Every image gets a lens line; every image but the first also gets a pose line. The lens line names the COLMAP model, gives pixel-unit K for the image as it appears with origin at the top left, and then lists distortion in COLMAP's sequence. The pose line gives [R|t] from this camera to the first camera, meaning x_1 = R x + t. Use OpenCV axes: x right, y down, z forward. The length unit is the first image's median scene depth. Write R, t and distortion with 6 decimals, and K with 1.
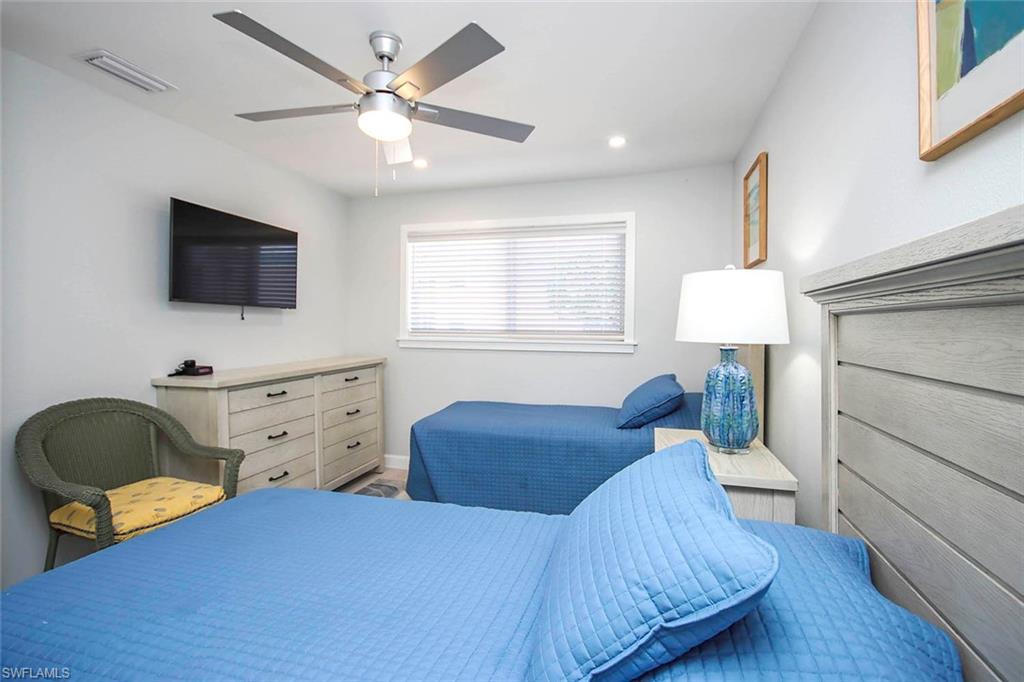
lens RADIAL K [[481.3, 0, 508.9], [0, 481.3, 342.2], [0, 0, 1]] dist [-0.001697, -0.000323]
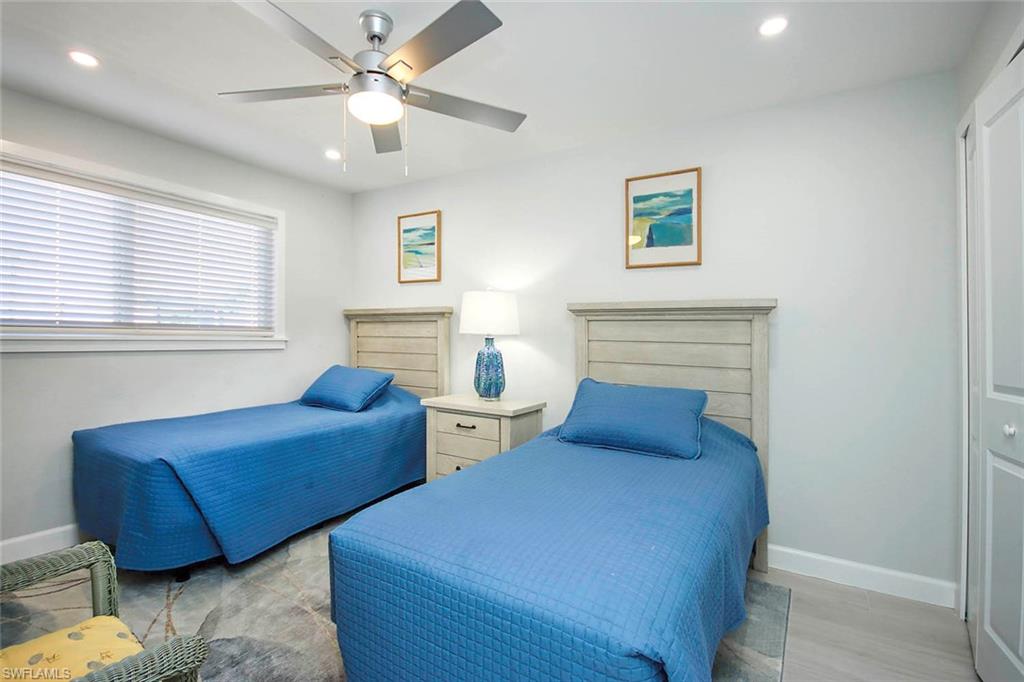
lens RADIAL K [[490.2, 0, 507.8], [0, 490.2, 326.0], [0, 0, 1]] dist [0.003368, -0.013804]
pose [[0.236228, 0.018595, 0.971520, -0.819198], [0.018328, 0.999554, -0.023589, 0.009355], [-0.971525, 0.023379, 0.235782, 0.384768]]
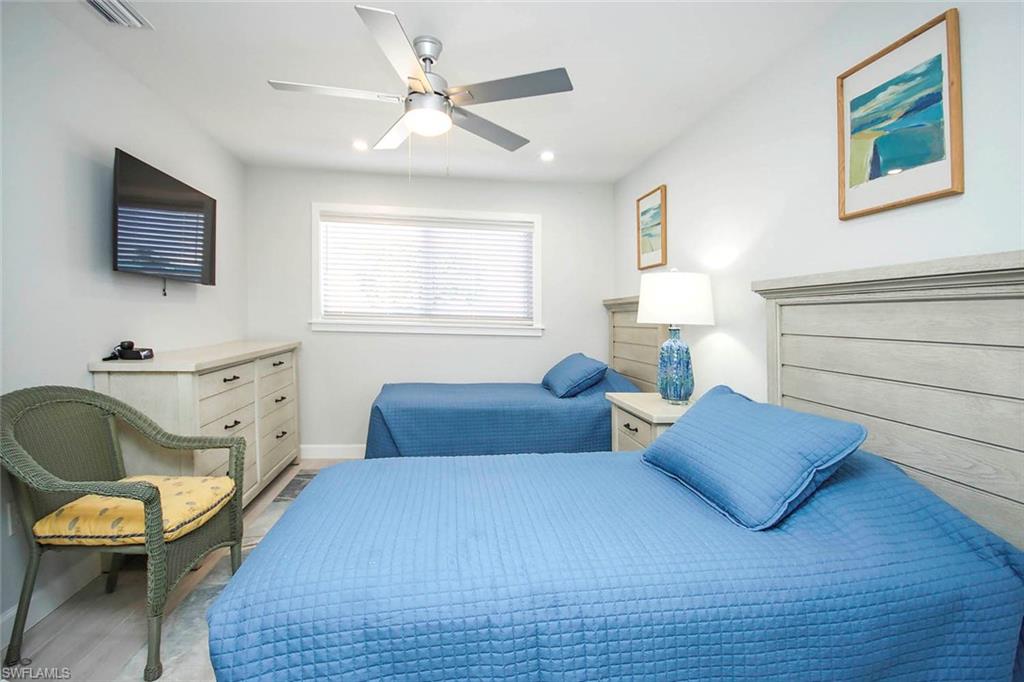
lens RADIAL K [[490.2, 0, 507.8], [0, 490.2, 326.0], [0, 0, 1]] dist [0.003368, -0.013804]
pose [[0.911100, 0.008880, 0.412089, -0.389460], [-0.003344, 0.999894, -0.014153, 0.019158], [-0.412171, 0.011517, 0.911034, -0.054924]]
